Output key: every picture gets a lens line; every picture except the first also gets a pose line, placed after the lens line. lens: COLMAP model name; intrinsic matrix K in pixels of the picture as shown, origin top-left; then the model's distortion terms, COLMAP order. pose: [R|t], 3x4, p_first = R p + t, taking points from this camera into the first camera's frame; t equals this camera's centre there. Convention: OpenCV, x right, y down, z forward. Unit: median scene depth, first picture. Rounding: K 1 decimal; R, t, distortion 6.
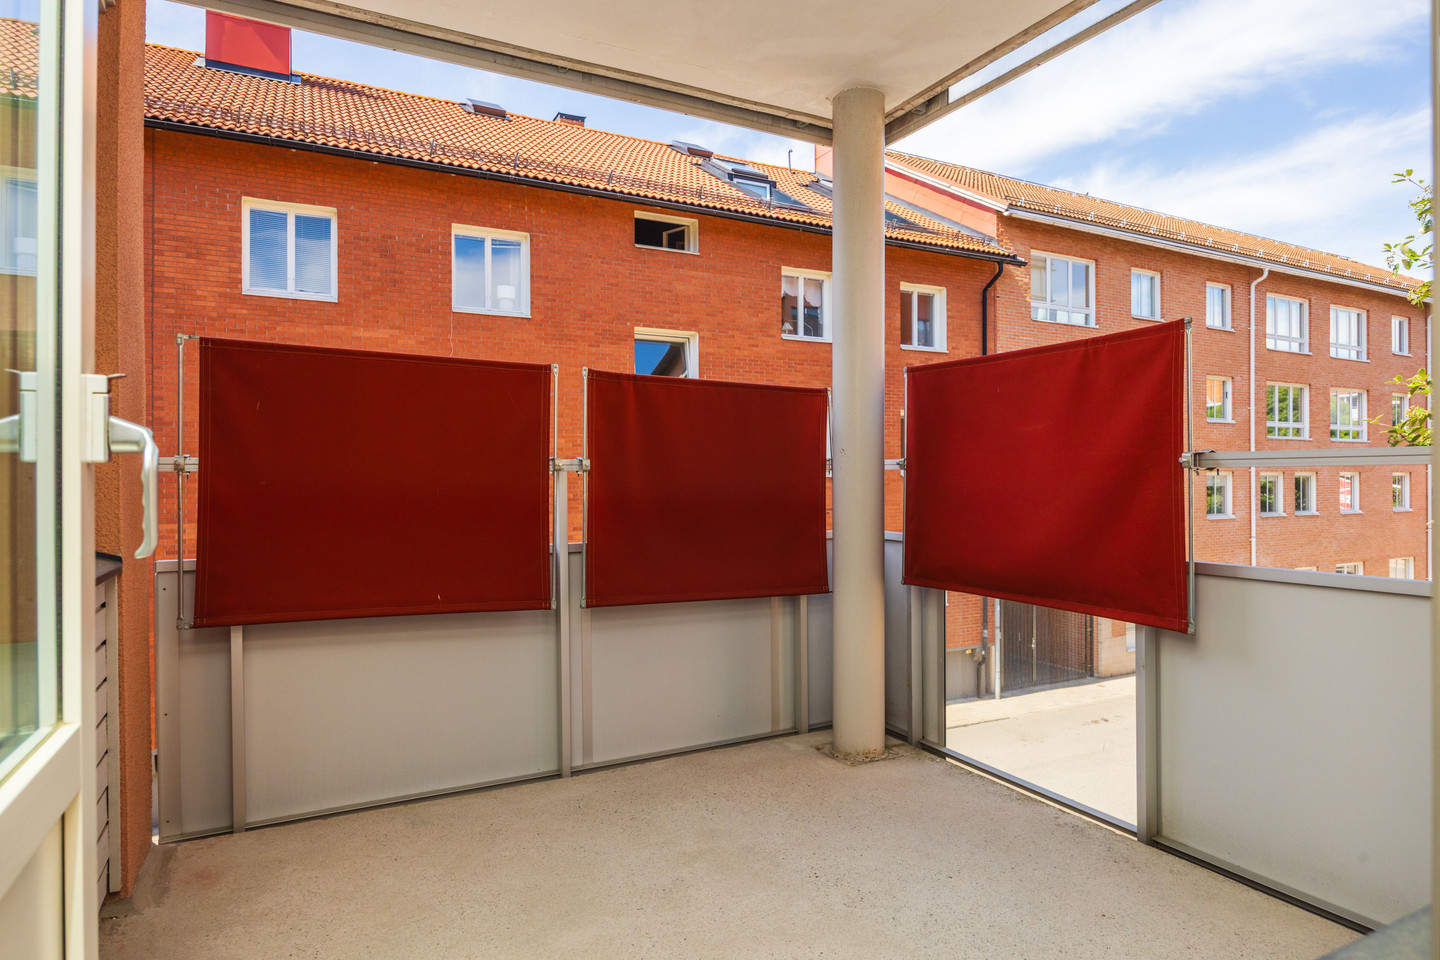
lens RADIAL K [[841.5, 0, 710.4], [0, 841.5, 480.4], [0, 0, 1]] dist [-0.012360, -0.001188]
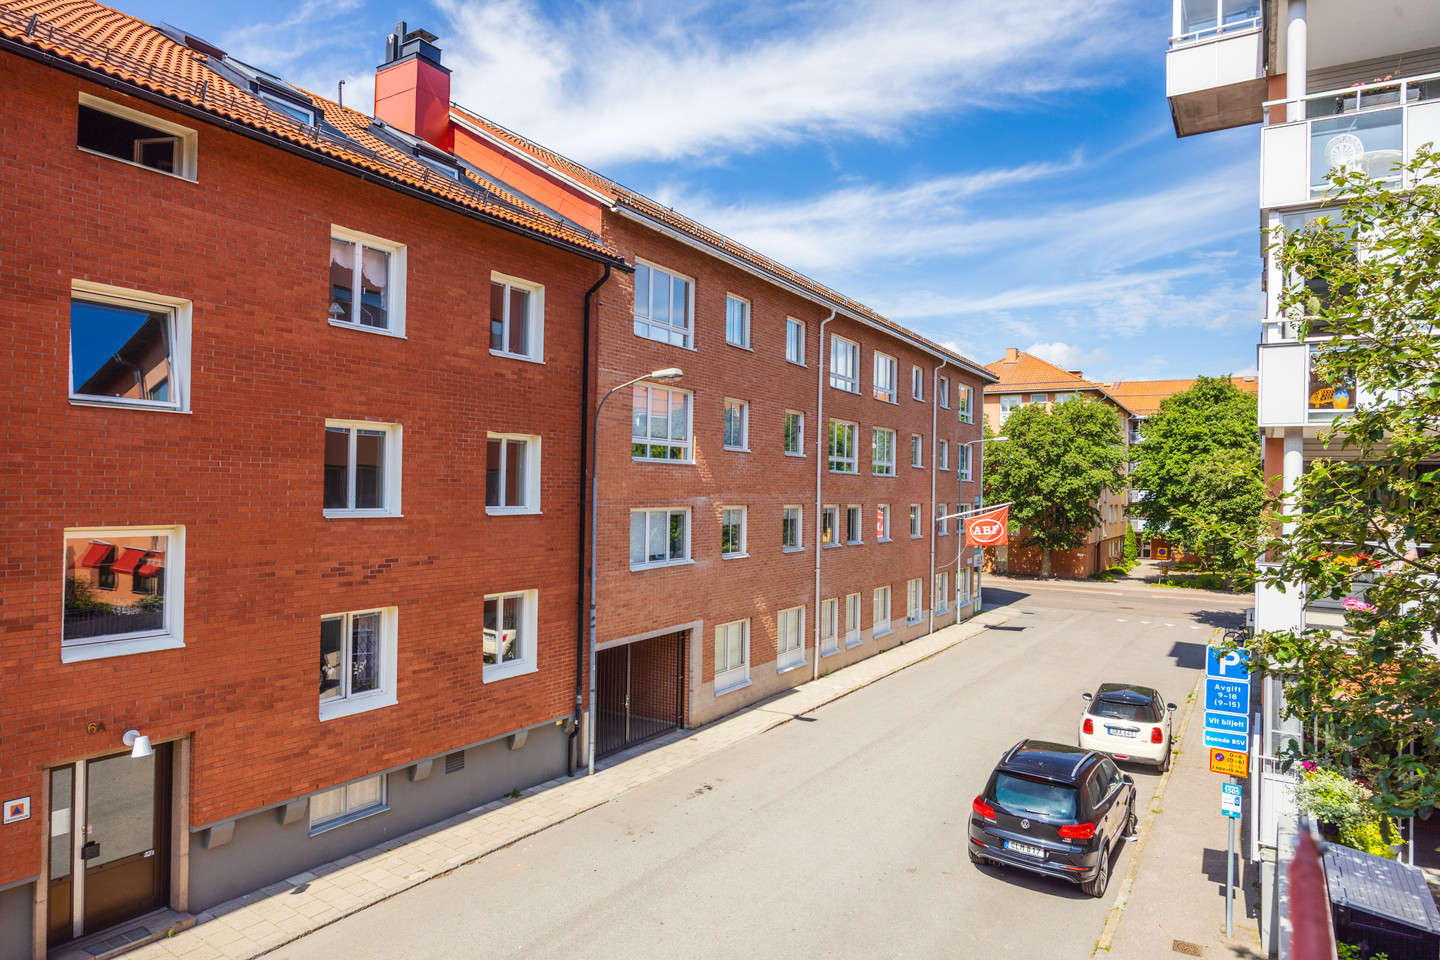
lens RADIAL K [[865.4, 0, 716.4], [0, 865.4, 487.8], [0, 0, 1]] dist [-0.001166, 0.001858]
pose [[0.865038, 0.024150, 0.501125, 0.003772], [-0.027849, 0.999612, -0.000099, -0.033477], [-0.500933, -0.013871, 0.865375, 0.167803]]
